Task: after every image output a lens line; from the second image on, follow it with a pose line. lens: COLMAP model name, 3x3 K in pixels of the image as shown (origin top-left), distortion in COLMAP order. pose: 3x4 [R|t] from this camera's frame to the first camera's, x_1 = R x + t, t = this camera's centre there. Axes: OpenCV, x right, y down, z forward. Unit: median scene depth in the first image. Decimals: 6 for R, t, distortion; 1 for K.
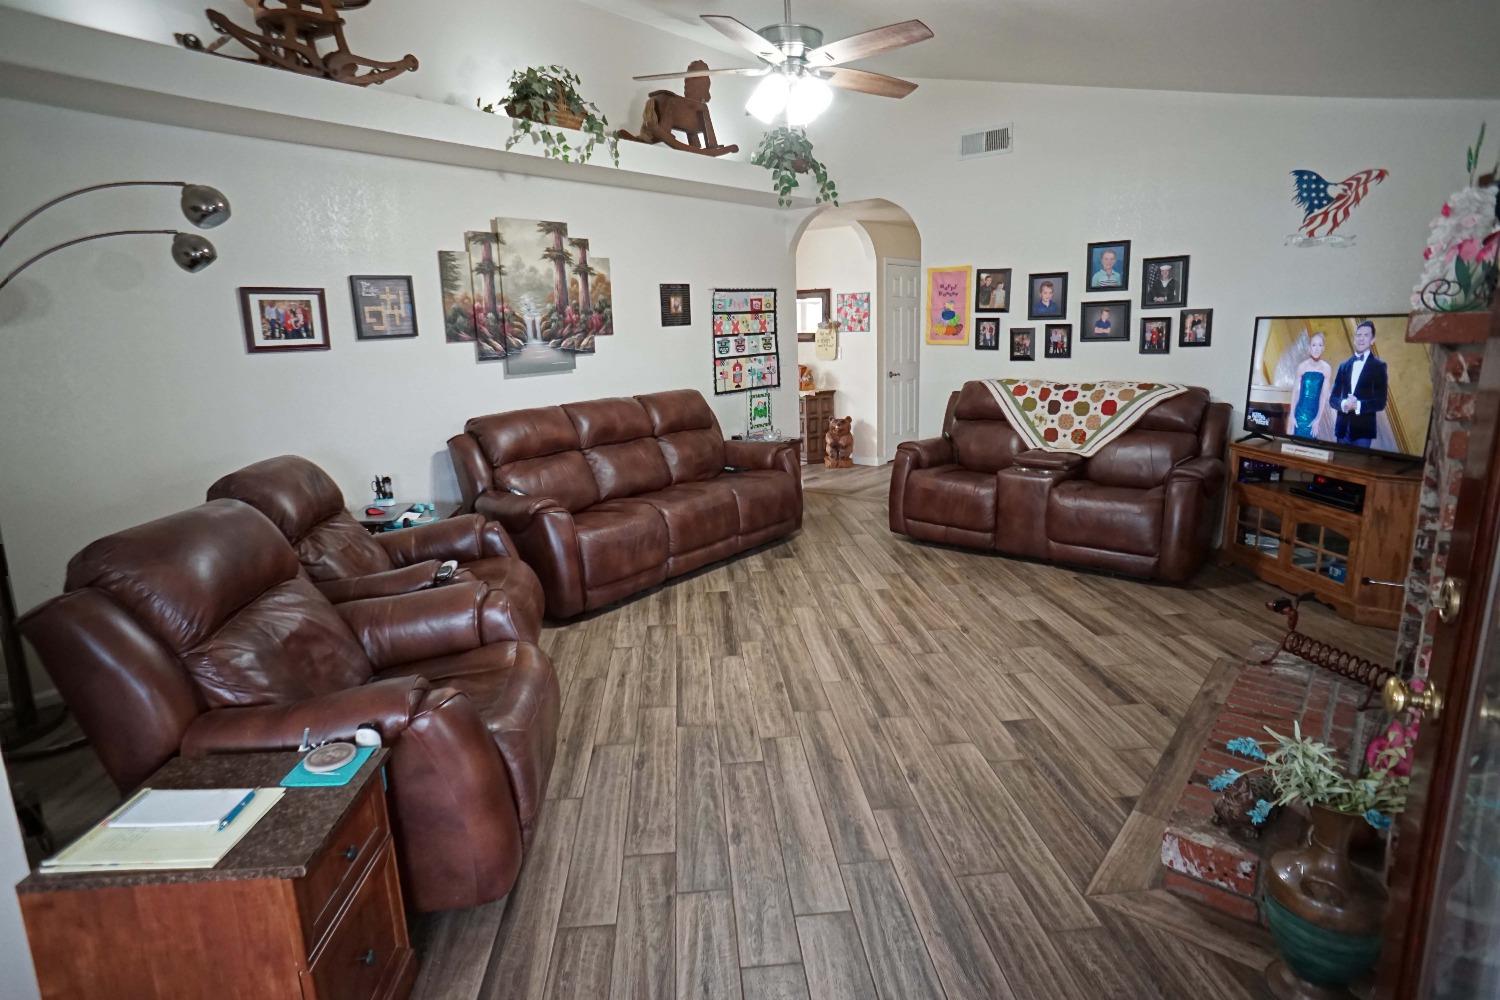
lens RADIAL K [[792.7, 0, 745.3], [0, 792.7, 493.4], [0, 0, 1]] dist [-0.057219, 0.034972]
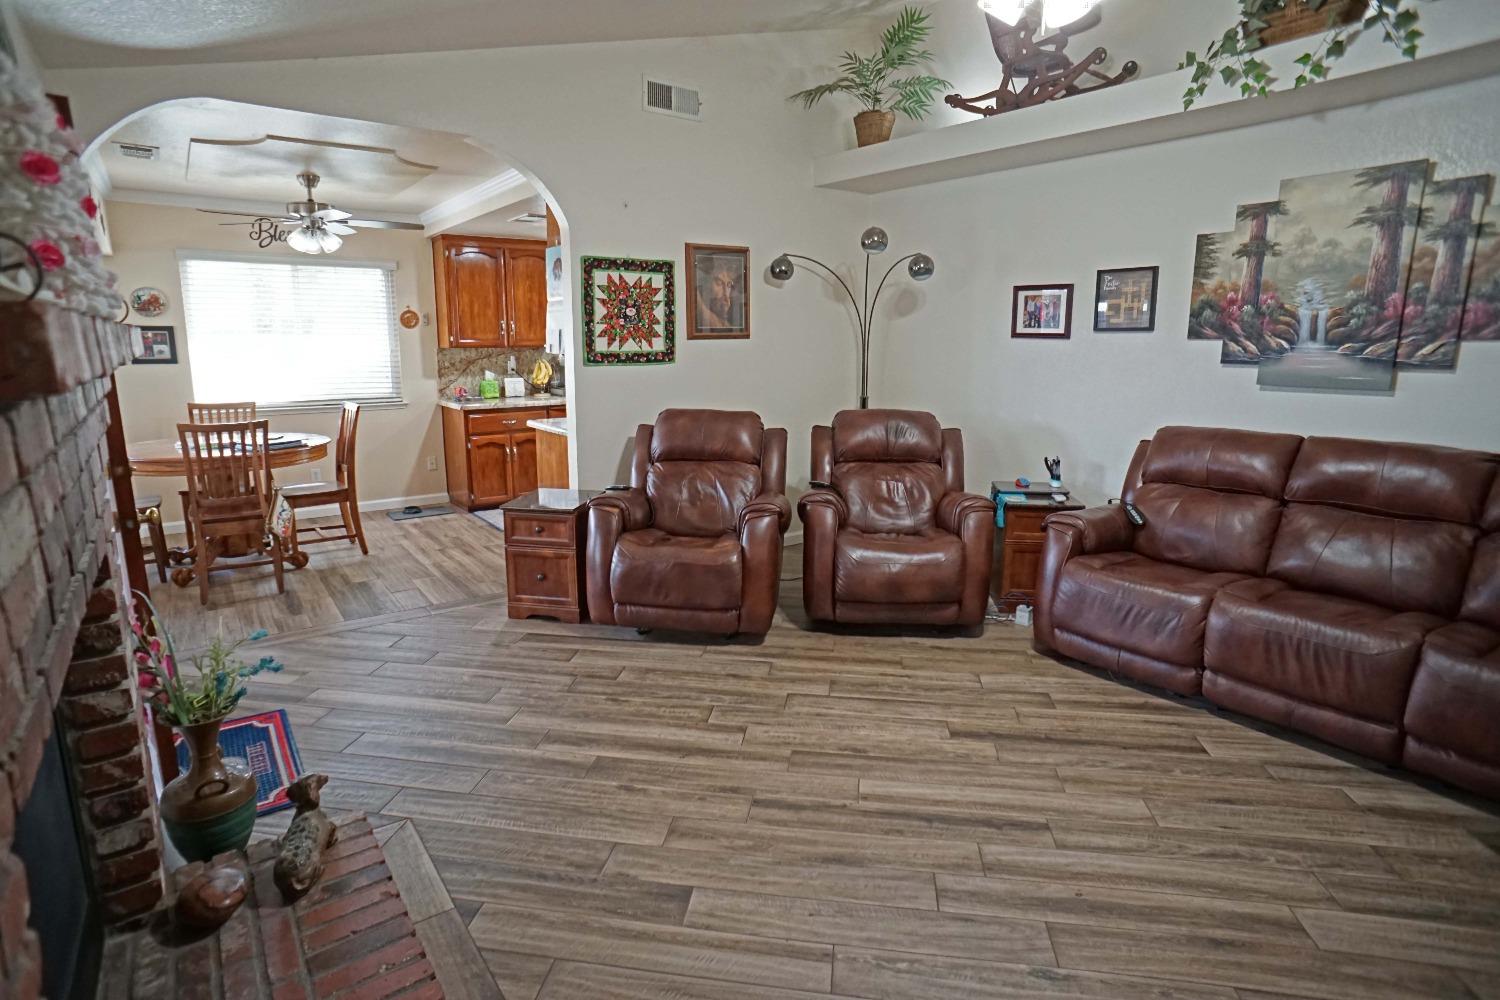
lens RADIAL K [[792.7, 0, 749.6], [0, 792.7, 498.6], [0, 0, 1]] dist [-0.057219, 0.034972]
pose [[-0.231244, 0.229447, -0.945452, 0.596017], [-0.195717, 0.940954, 0.276225, -0.165287], [0.953006, 0.248917, -0.172683, 0.709707]]
